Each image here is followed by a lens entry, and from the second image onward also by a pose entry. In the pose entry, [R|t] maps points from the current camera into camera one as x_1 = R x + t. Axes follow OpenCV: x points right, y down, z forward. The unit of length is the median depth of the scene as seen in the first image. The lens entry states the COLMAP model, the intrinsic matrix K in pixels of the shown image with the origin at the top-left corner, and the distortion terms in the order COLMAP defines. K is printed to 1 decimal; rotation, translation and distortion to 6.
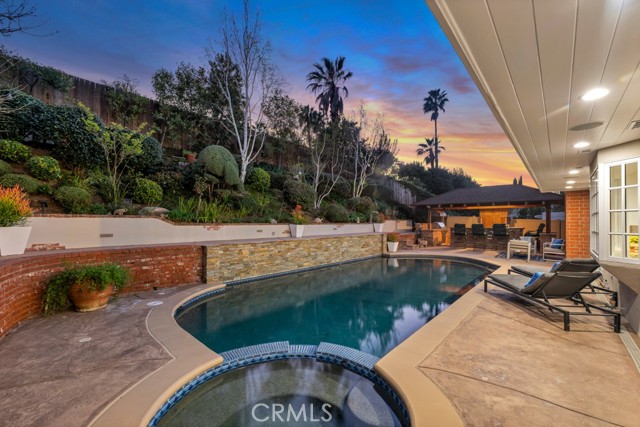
lens RADIAL K [[266.4, 0, 318.8], [0, 266.4, 220.1], [0, 0, 1]] dist [0.002913, 0.000444]
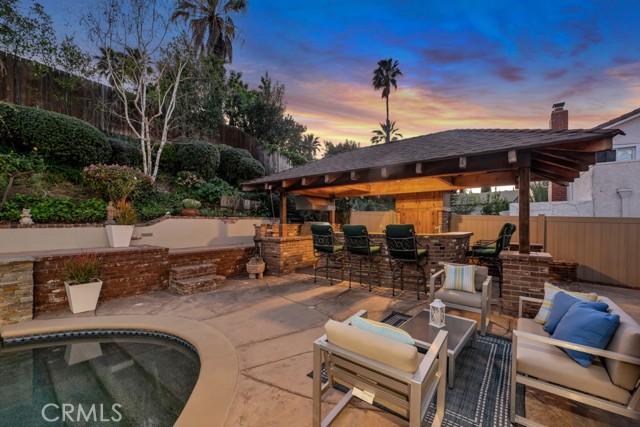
lens RADIAL K [[266.4, 0, 318.8], [0, 266.4, 220.1], [0, 0, 1]] dist [0.002913, 0.000444]
pose [[0.996808, -0.001043, 0.079828, 0.165618], [0.000891, 0.999998, 0.001940, 0.001510], [-0.079830, -0.001862, 0.996807, 0.200176]]
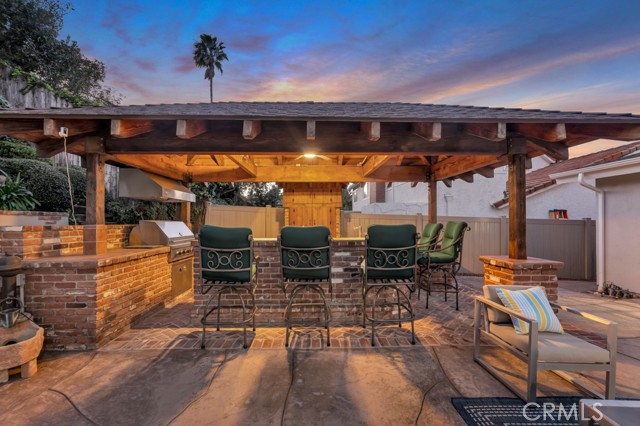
lens RADIAL K [[266.4, 0, 318.8], [0, 266.4, 219.6], [0, 0, 1]] dist [0.002913, 0.000444]
pose [[0.720823, 0.001162, 0.693119, 0.149249], [-0.005237, 0.999979, 0.003770, 0.002042], [-0.693100, -0.006347, 0.720814, 0.273709]]
